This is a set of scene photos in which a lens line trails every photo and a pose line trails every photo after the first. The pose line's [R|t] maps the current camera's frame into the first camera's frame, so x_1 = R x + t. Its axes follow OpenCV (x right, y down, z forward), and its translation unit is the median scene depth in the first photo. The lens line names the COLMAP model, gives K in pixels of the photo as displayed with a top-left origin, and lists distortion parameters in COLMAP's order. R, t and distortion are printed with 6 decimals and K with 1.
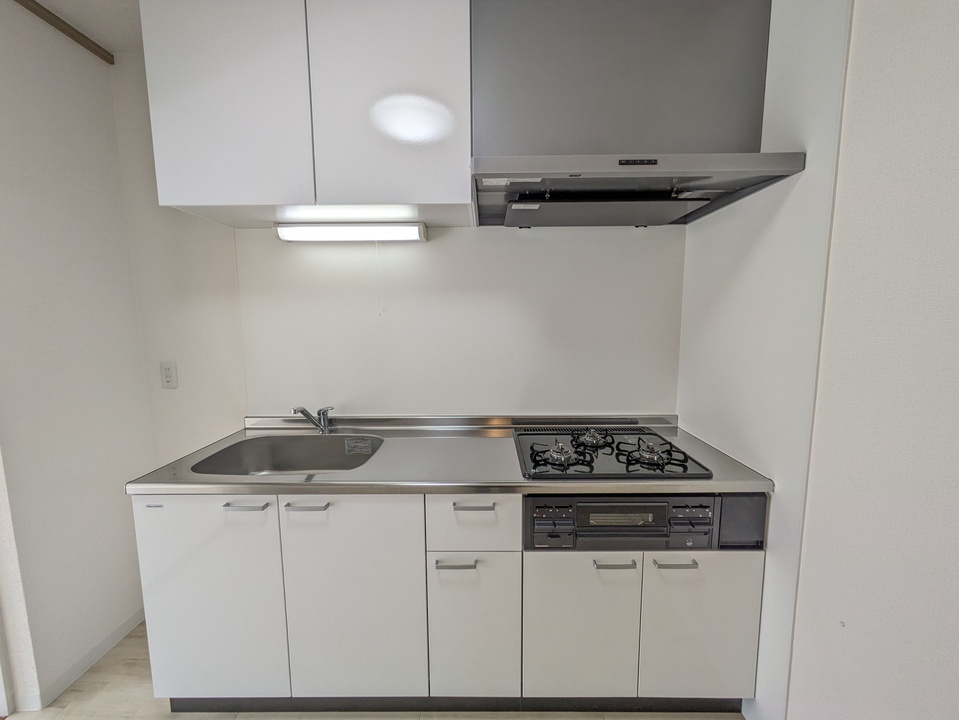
lens RADIAL K [[379.4, 0, 480.2], [0, 379.4, 362.0], [0, 0, 1]] dist [0.000807, 0.002330]
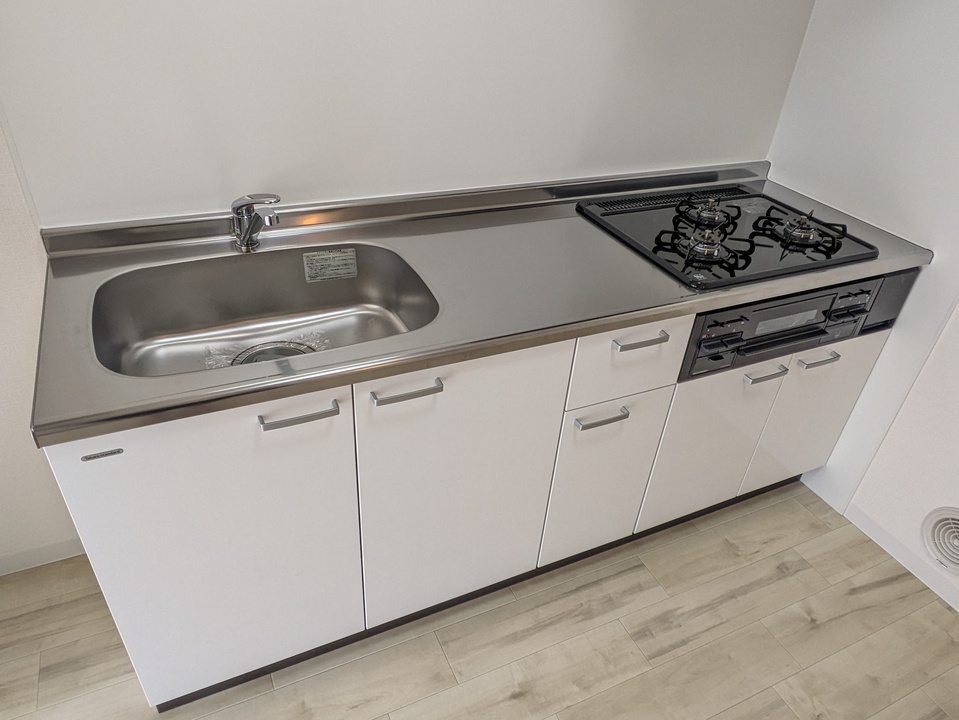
lens RADIAL K [[659.5, 0, 486.8], [0, 659.5, 368.8], [0, 0, 1]] dist [-0.008089, 0.003591]
pose [[0.894137, -0.191644, 0.404712, -0.731675], [-0.022374, 0.883542, 0.467817, -0.117330], [-0.447235, -0.427348, 0.785719, 0.171944]]
